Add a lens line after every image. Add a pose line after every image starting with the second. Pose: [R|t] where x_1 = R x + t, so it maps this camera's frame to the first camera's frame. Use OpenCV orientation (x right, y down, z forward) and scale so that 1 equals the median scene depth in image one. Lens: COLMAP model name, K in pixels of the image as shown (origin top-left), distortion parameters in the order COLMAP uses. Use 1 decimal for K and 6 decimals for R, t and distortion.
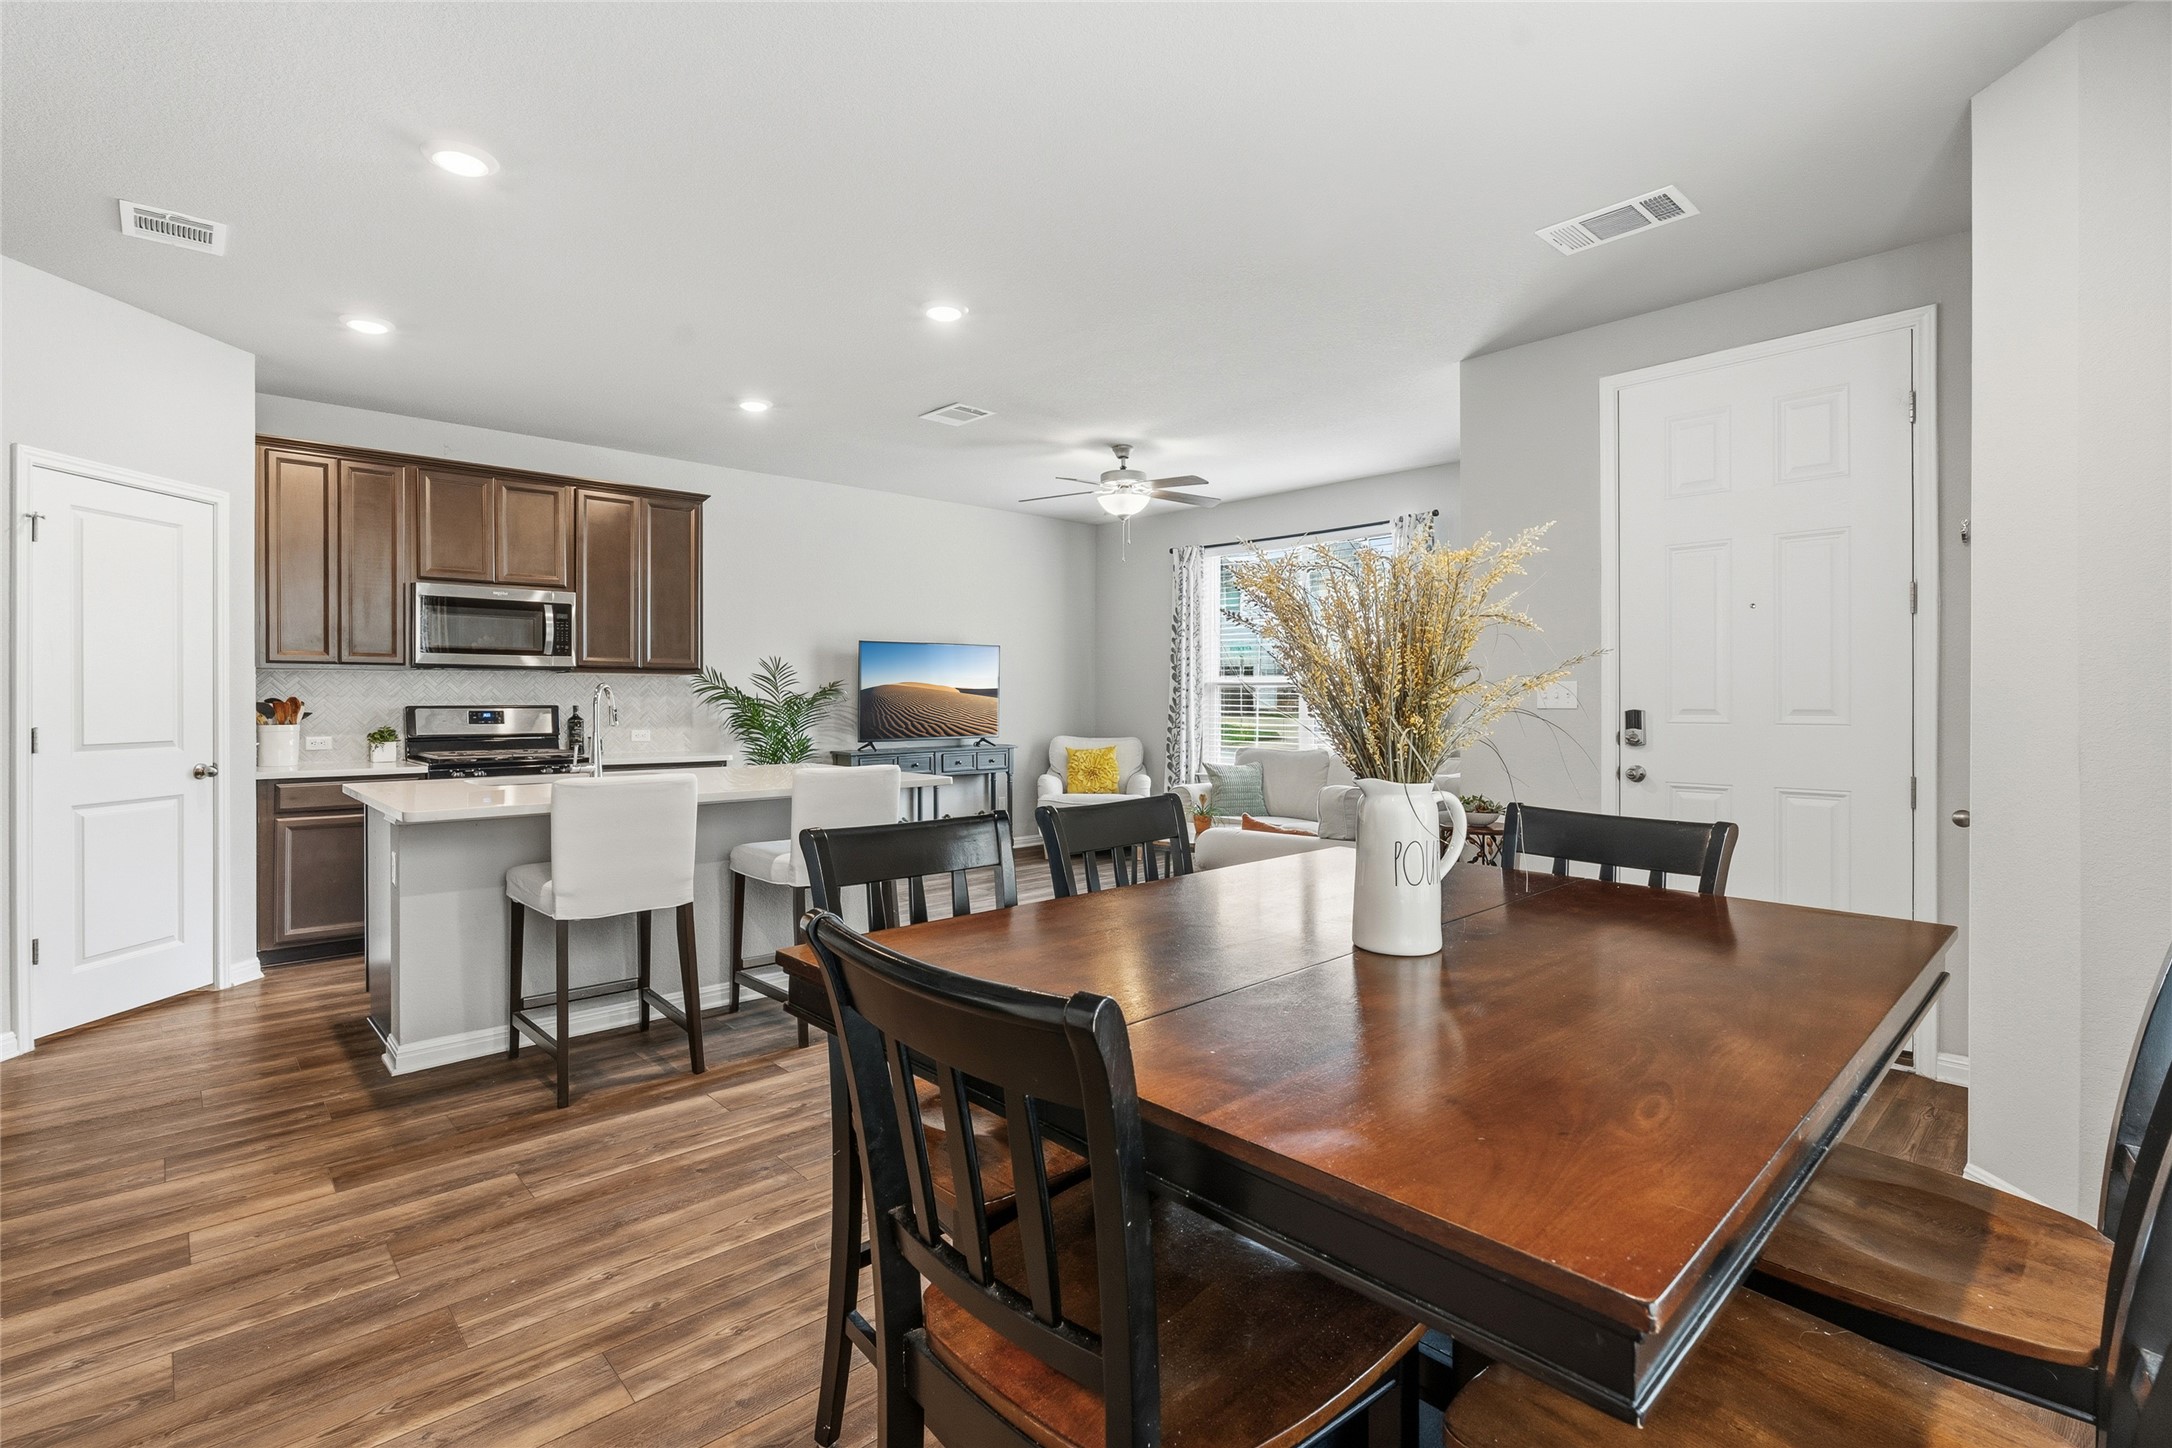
lens RADIAL K [[994.1, 0, 1084.9], [0, 994.1, 713.5], [0, 0, 1]] dist [-0.000807, -0.000006]
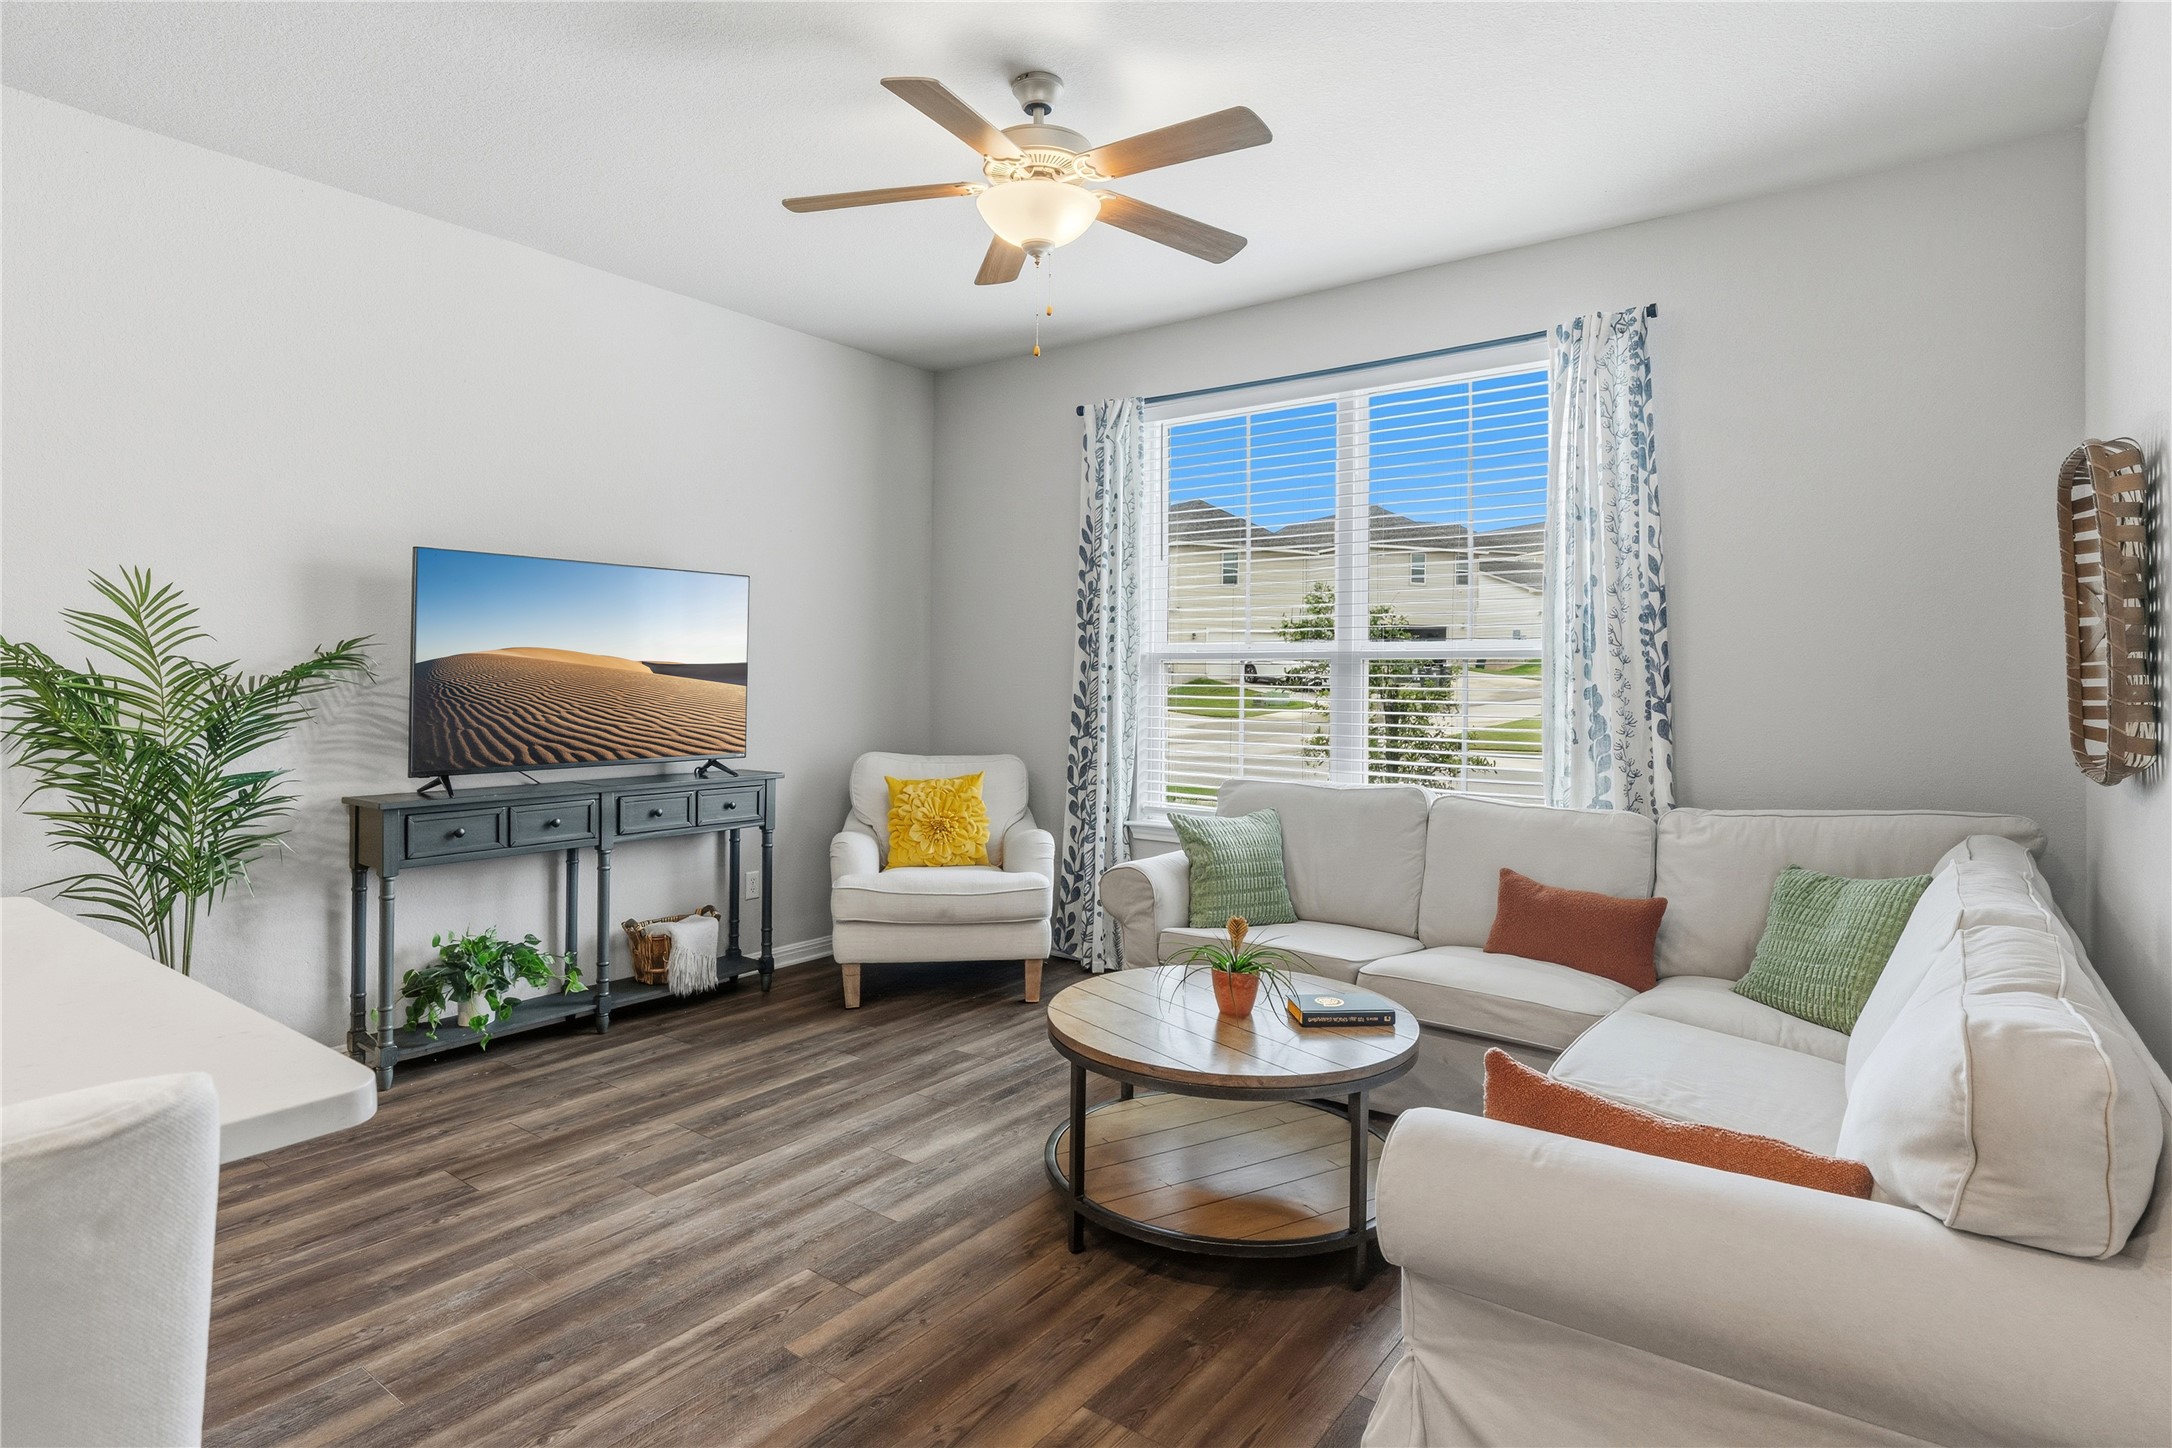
lens RADIAL K [[1128.2, 0, 1086.4], [0, 1128.2, 721.1], [0, 0, 1]] dist [0.009696, 0.000324]
pose [[0.982924, 0.000639, 0.184012, -0.022900], [-0.004061, 0.999826, 0.018217, -0.005702], [-0.183968, -0.018653, 0.982755, 0.412476]]
